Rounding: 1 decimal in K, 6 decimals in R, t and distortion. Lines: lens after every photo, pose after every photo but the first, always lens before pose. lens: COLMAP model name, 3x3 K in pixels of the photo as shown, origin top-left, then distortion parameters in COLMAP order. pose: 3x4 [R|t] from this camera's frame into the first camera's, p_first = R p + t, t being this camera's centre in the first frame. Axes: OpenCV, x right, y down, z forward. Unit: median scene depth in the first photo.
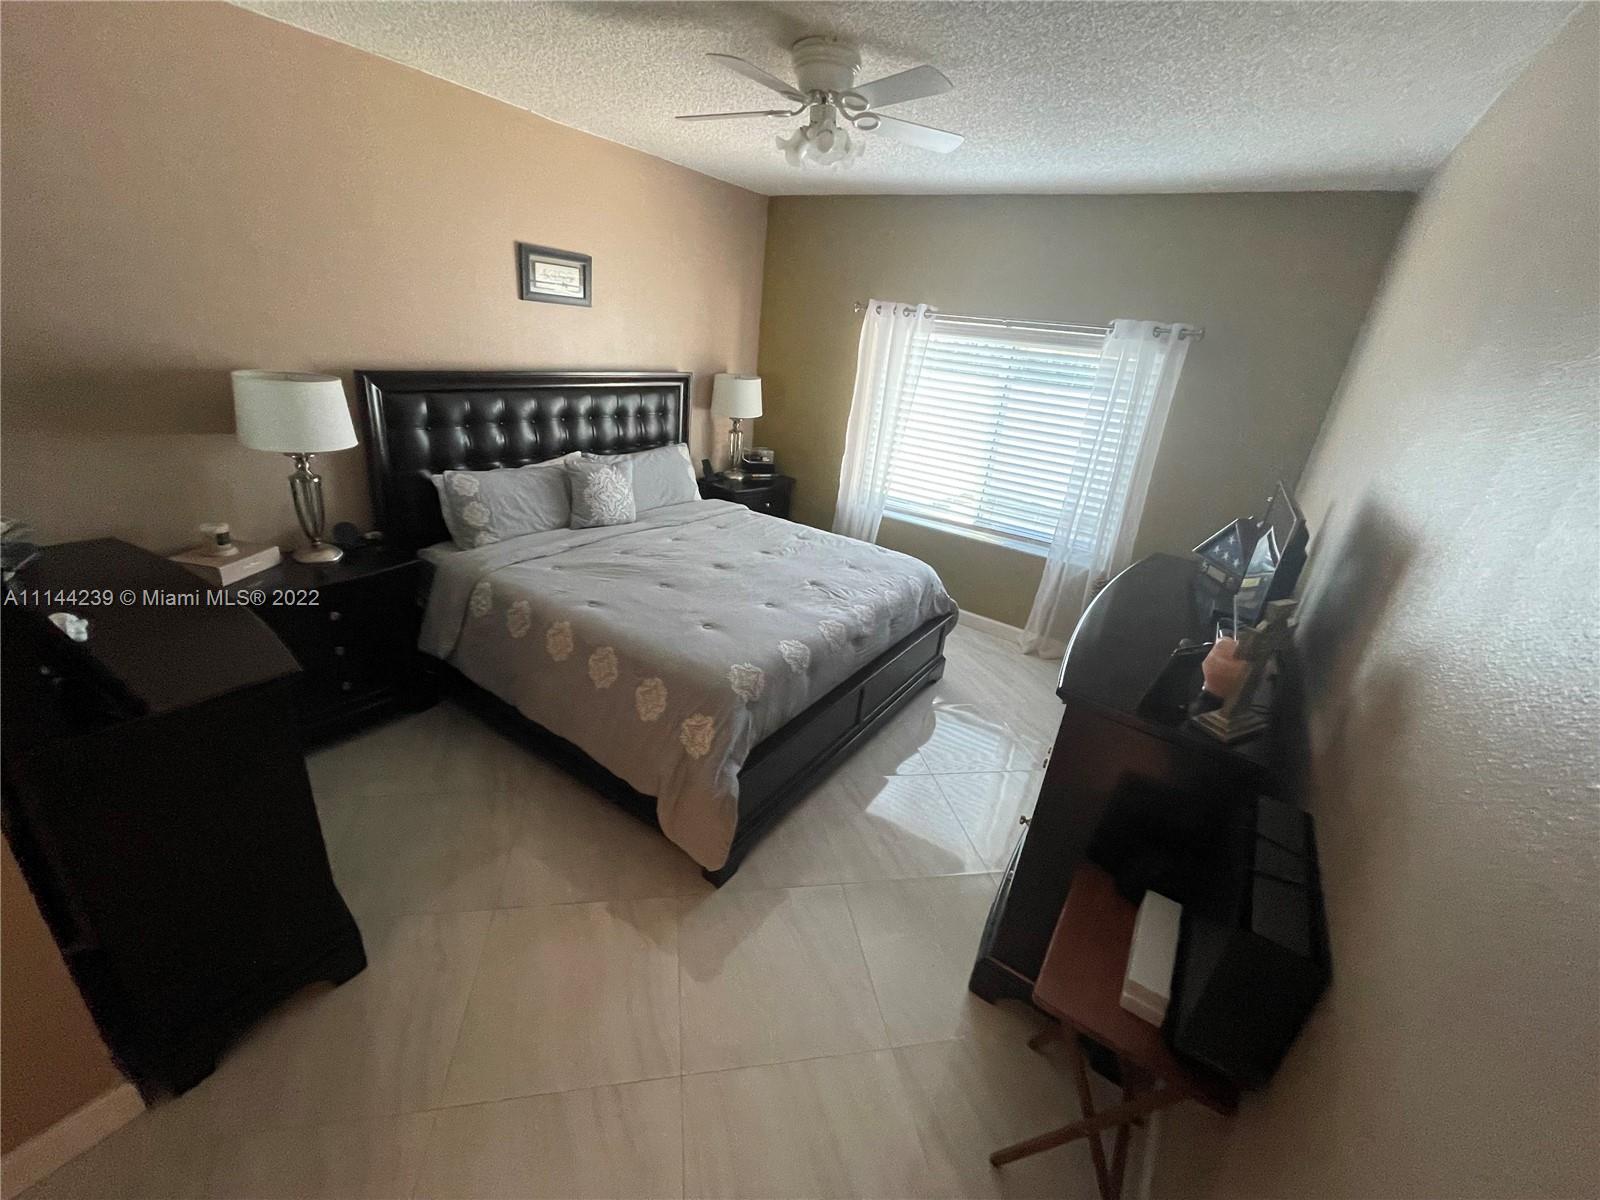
lens RADIAL K [[646.2, 0, 792.7], [0, 646.2, 596.5], [0, 0, 1]] dist [0.016232, 0.000237]
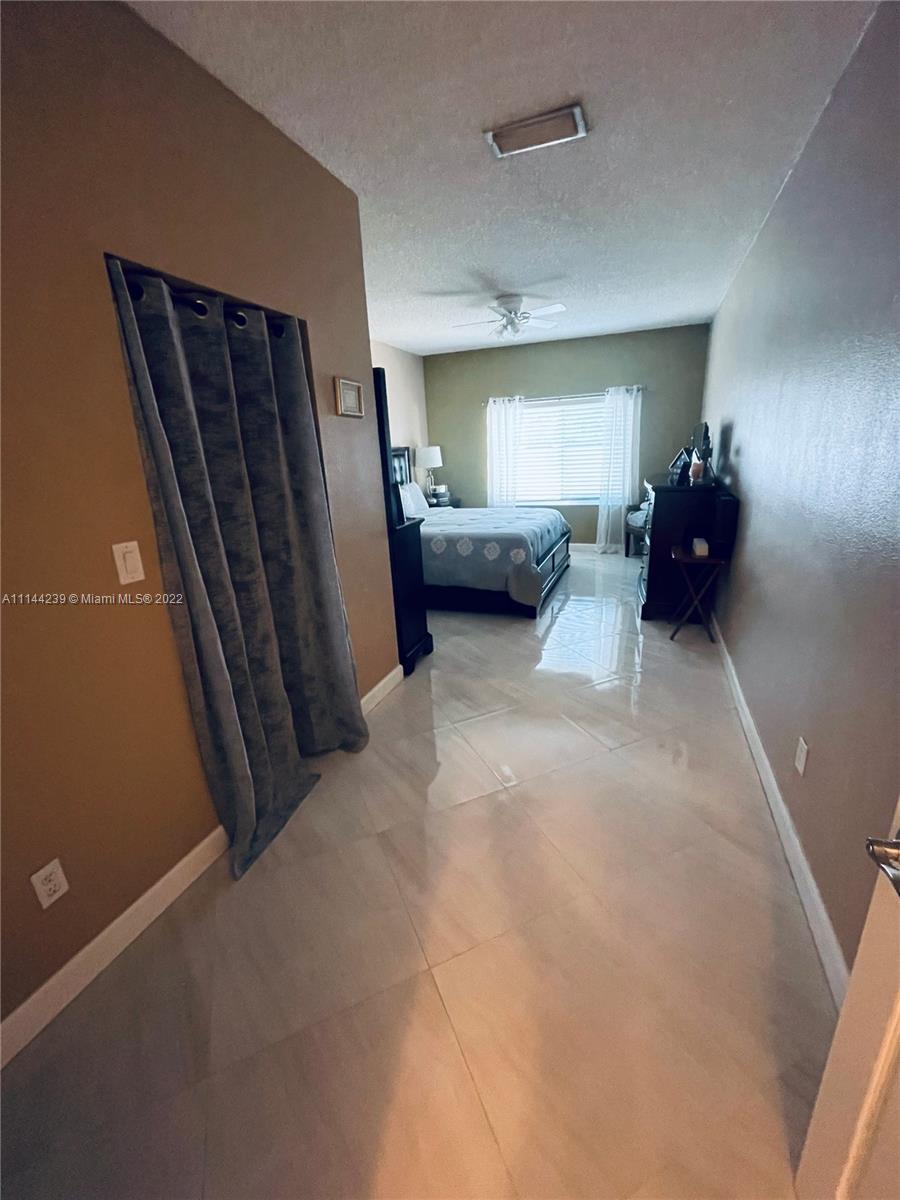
lens RADIAL K [[484.6, 0, 457.5], [0, 484.6, 602.5], [0, 0, 1]] dist [0.016232, 0.000237]
pose [[0.960670, -0.207909, 0.184085, -0.457646], [0.222193, 0.973125, -0.060475, 0.272669], [-0.166565, 0.098999, 0.981048, -0.478204]]
